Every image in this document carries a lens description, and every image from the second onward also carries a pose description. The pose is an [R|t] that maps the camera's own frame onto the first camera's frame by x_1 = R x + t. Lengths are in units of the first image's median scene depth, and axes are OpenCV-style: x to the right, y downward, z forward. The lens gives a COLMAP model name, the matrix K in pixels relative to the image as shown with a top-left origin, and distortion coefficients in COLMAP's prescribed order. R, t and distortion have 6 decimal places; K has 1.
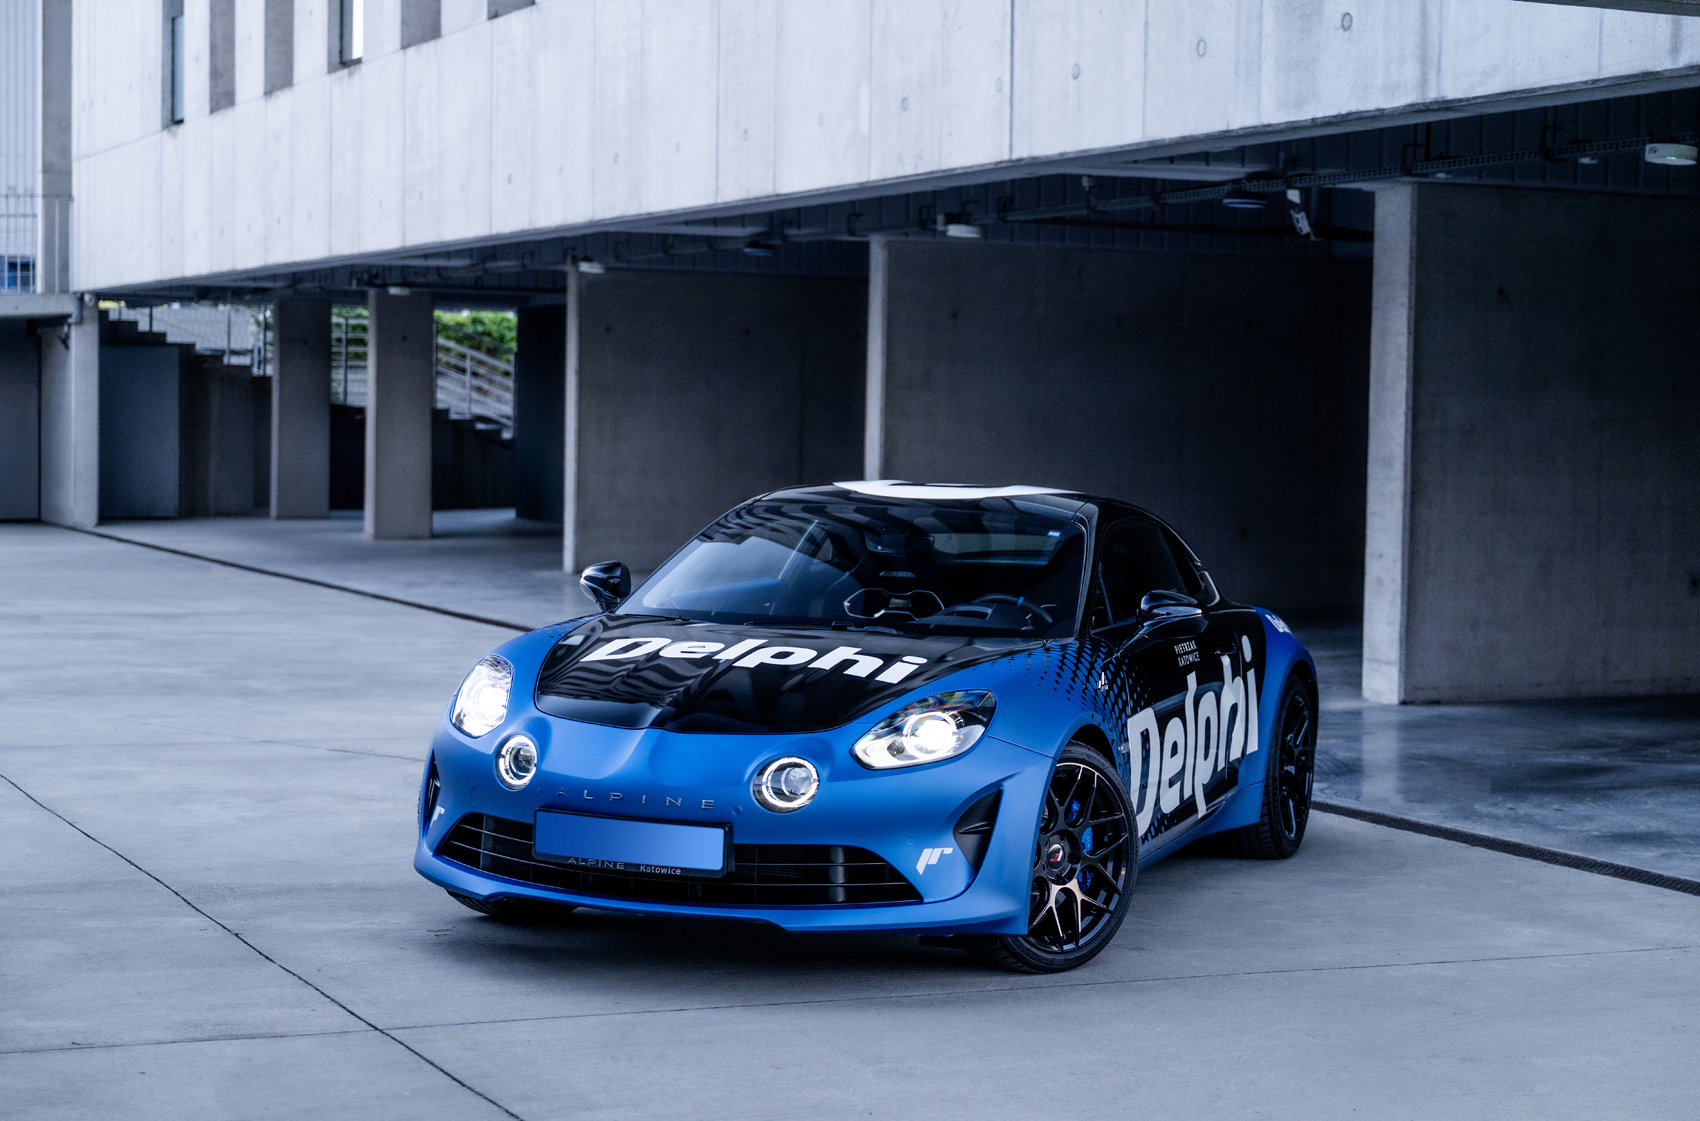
lens RADIAL K [[3016.0, 0, 853.7], [0, 3016.0, 562.0], [0, 0, 1]] dist [0.002574, 0.000000]
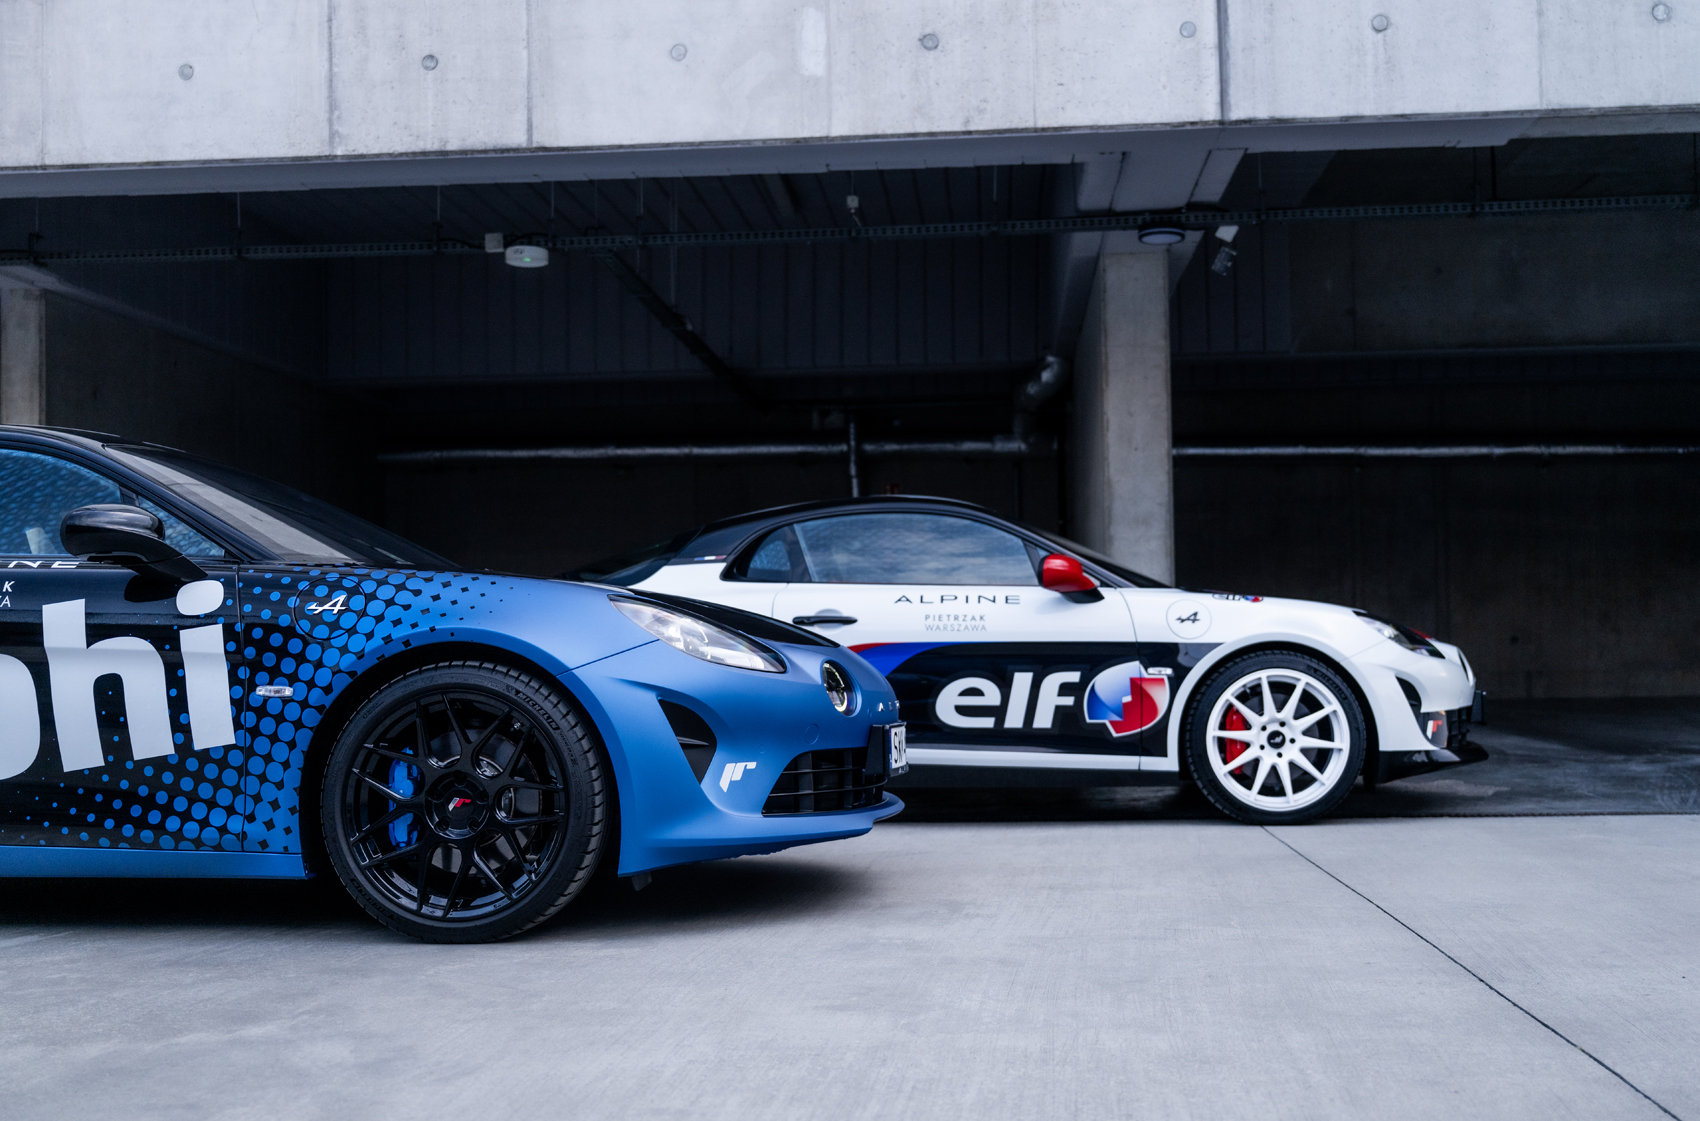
lens RADIAL K [[1721.4, 0, 880.9], [0, 1721.4, 590.2], [0, 0, 1]] dist [0.004427, 0.000000]
pose [[0.493067, -0.000902, 0.869991, -0.373475], [0.067424, 0.997031, -0.037179, 0.005888], [-0.867375, 0.076990, 0.491664, 0.791112]]
